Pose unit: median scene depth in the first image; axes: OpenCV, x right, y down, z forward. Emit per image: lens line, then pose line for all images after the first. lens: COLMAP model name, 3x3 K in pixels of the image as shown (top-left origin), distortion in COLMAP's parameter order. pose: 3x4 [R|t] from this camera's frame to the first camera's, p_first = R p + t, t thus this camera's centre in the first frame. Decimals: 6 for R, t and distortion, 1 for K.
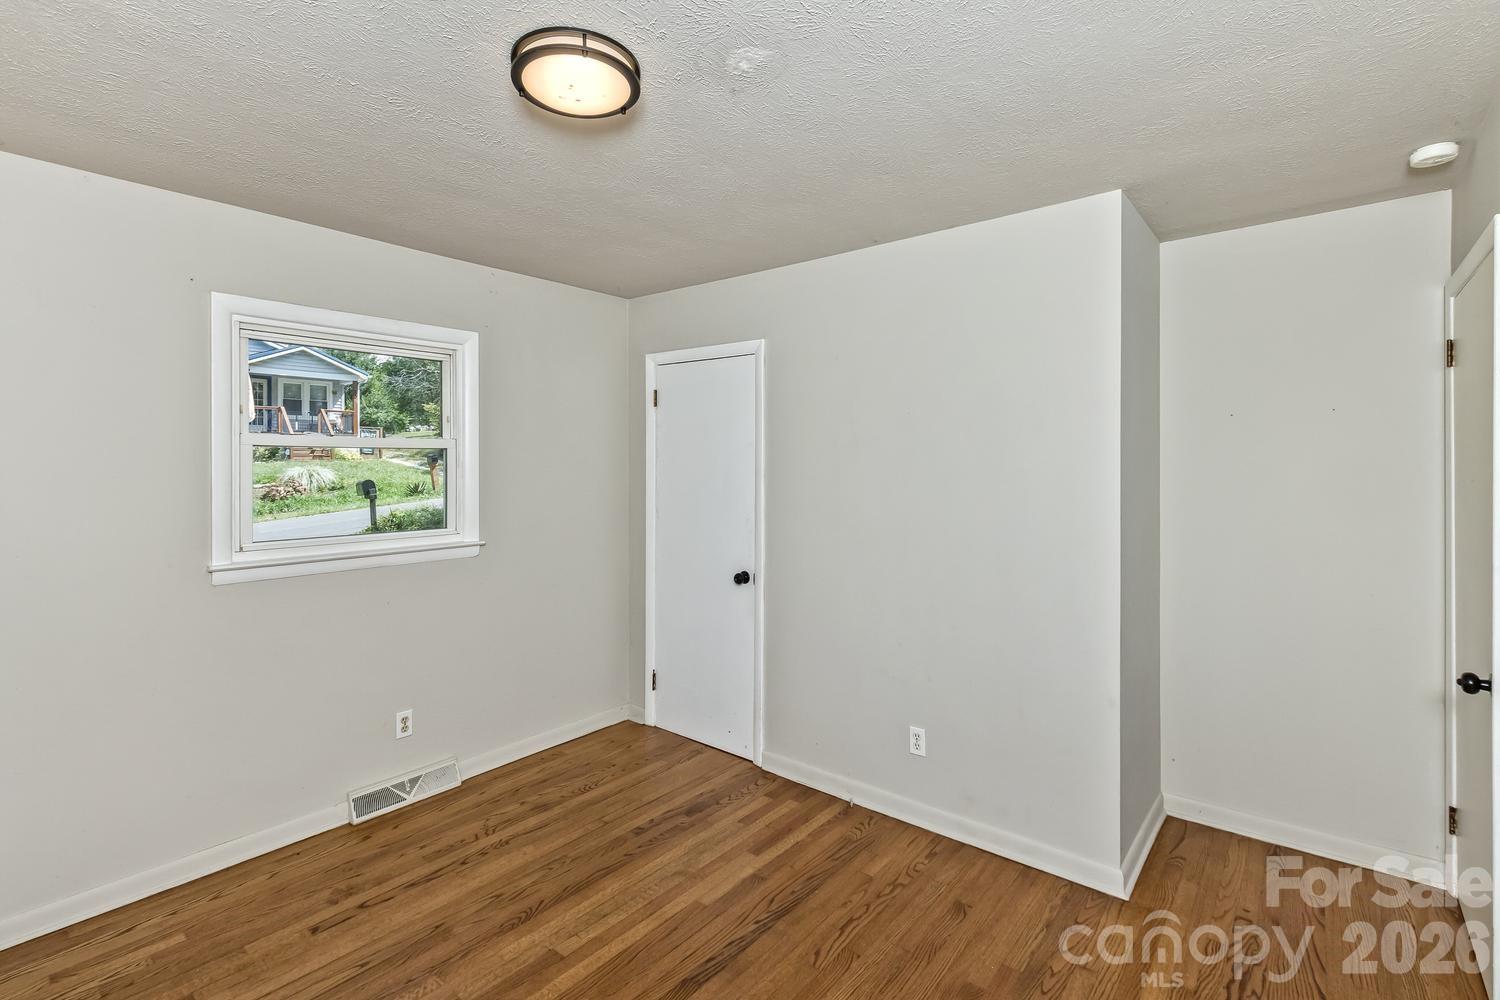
lens RADIAL K [[702.6, 0, 753.2], [0, 702.6, 458.8], [0, 0, 1]] dist [-0.000259, -0.000296]
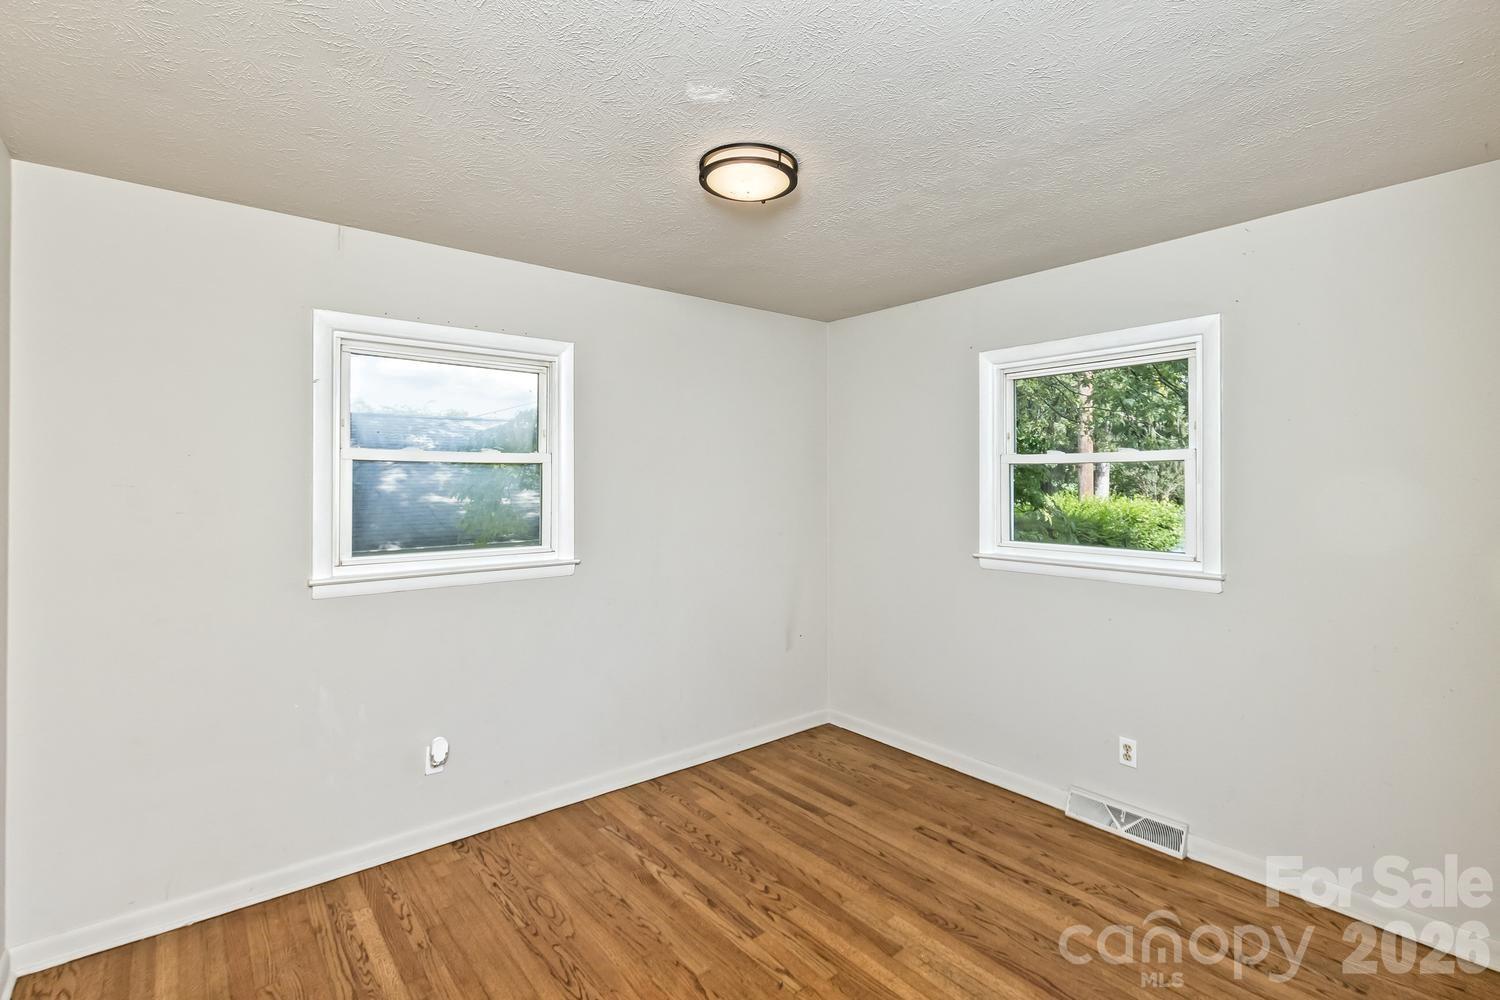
lens RADIAL K [[699.3, 0, 751.0], [0, 699.3, 482.2], [0, 0, 1]] dist [-0.000315, 0.000068]
pose [[-0.207886, -0.002216, -0.978151, 0.645302], [0.001922, 0.999995, -0.002674, 0.018499], [0.978151, -0.002436, -0.207880, 0.850237]]
